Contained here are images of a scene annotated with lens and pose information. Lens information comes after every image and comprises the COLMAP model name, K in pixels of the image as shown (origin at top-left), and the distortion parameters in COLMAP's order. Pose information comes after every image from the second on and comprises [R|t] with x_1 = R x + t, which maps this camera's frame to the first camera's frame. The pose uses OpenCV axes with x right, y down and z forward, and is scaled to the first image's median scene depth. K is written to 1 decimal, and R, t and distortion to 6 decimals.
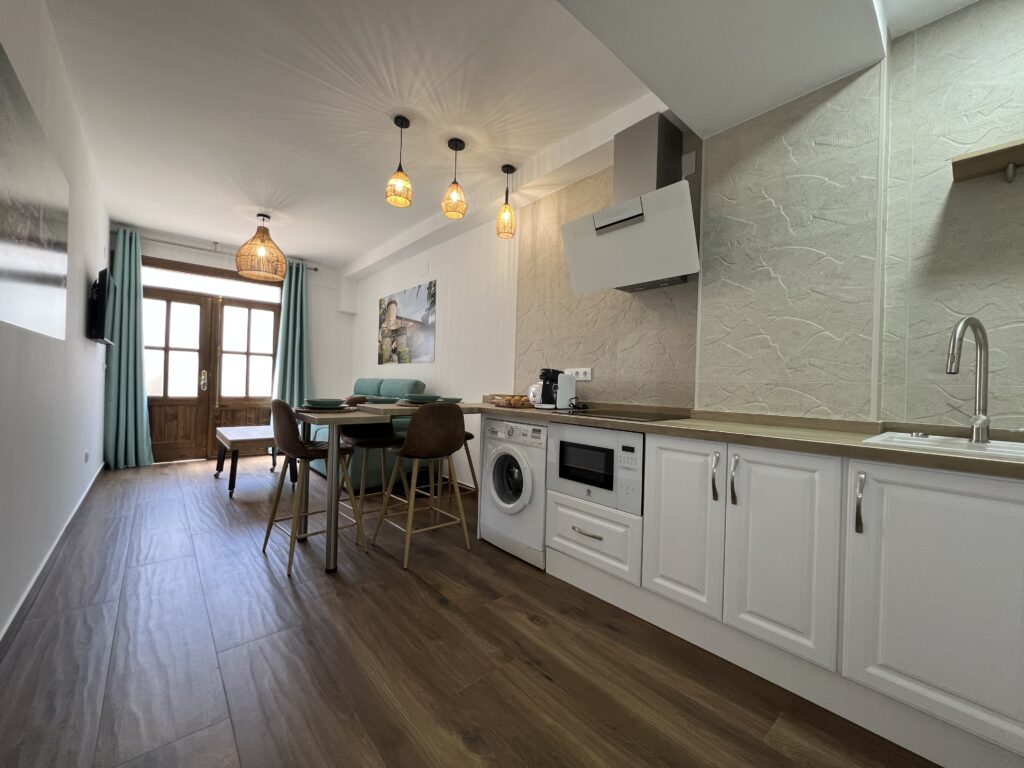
lens RADIAL K [[407.7, 0, 519.0], [0, 407.7, 384.5], [0, 0, 1]] dist [-0.000828, -0.000411]
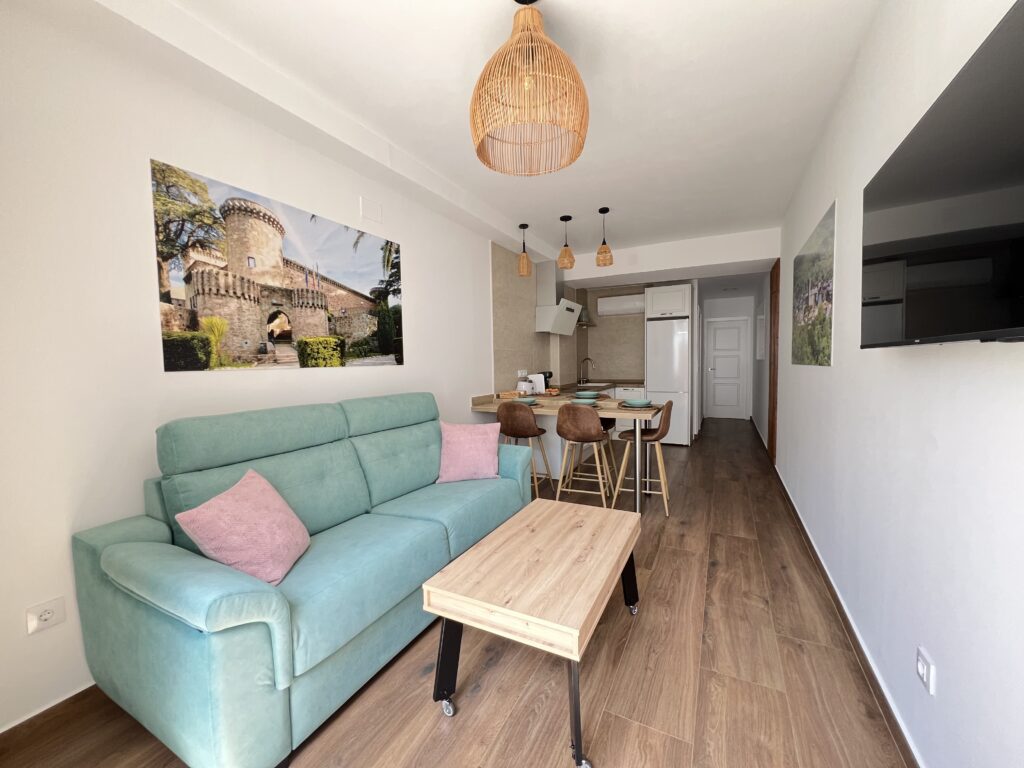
lens RADIAL K [[407.7, 0, 508.1], [0, 407.7, 385.0], [0, 0, 1]] dist [-0.000828, -0.000411]
pose [[-0.346837, -0.079862, 0.934519, -0.814156], [0.003413, 0.996254, 0.086404, -0.070899], [-0.937919, 0.033158, -0.345266, 0.943962]]
